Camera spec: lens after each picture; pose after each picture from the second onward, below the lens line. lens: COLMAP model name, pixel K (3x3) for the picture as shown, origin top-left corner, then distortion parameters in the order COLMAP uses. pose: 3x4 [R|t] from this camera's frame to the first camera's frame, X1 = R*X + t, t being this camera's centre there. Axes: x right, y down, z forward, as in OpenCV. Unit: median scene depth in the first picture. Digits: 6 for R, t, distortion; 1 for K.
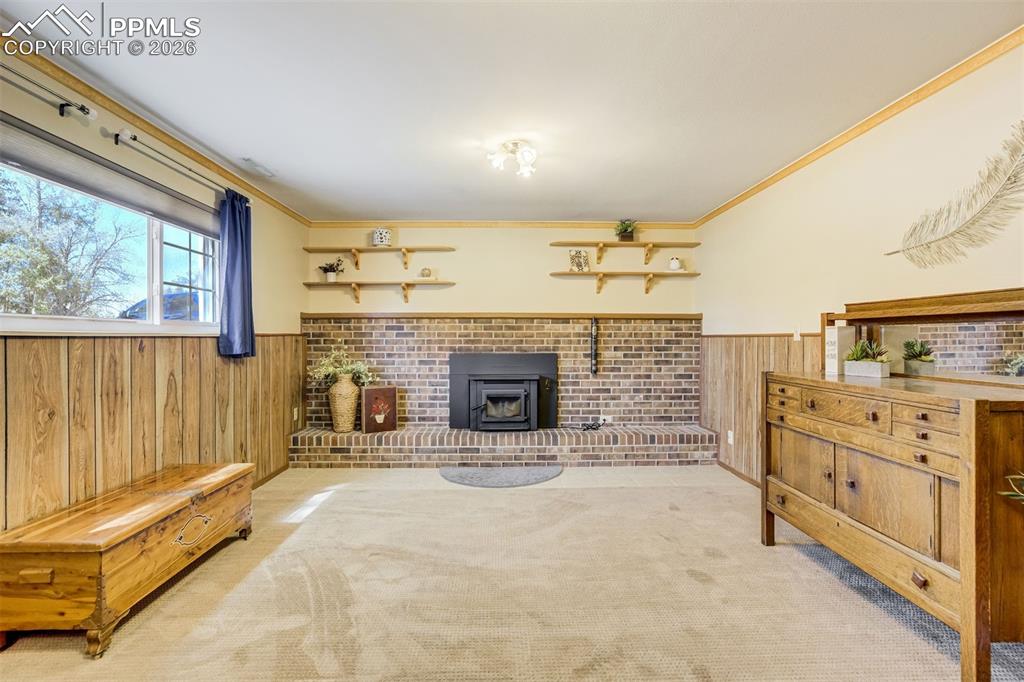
lens RADIAL K [[493.0, 0, 514.6], [0, 493.0, 335.3], [0, 0, 1]] dist [-0.068613, 0.031383]
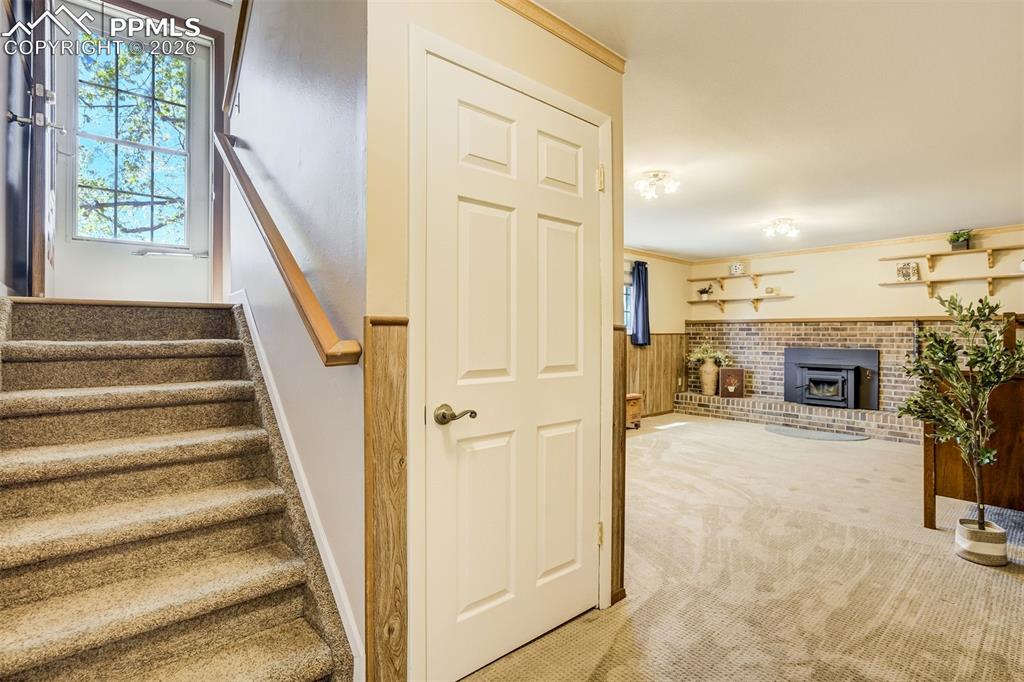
lens RADIAL K [[475.2, 0, 495.3], [0, 475.2, 337.5], [0, 0, 1]] dist [-0.003854, -0.000625]
pose [[0.613841, 0.009403, -0.789374, 0.436159], [-0.003913, 0.999953, 0.008869, -0.000584], [0.789420, -0.002355, 0.613849, -0.485692]]
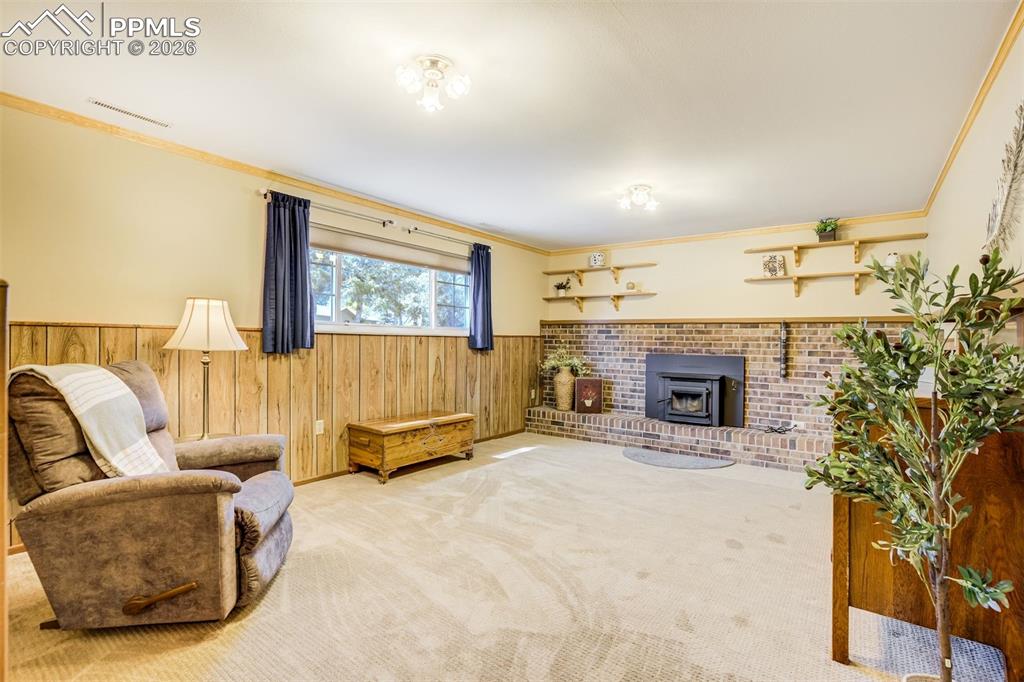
lens RADIAL K [[485.8, 0, 478.1], [0, 485.8, 338.0], [0, 0, 1]] dist [-0.039167, 0.000149]
pose [[0.756112, 0.010145, -0.654364, 0.327477], [-0.012449, 0.999922, 0.001118, 0.003337], [0.654324, 0.007301, 0.756179, -0.140898]]
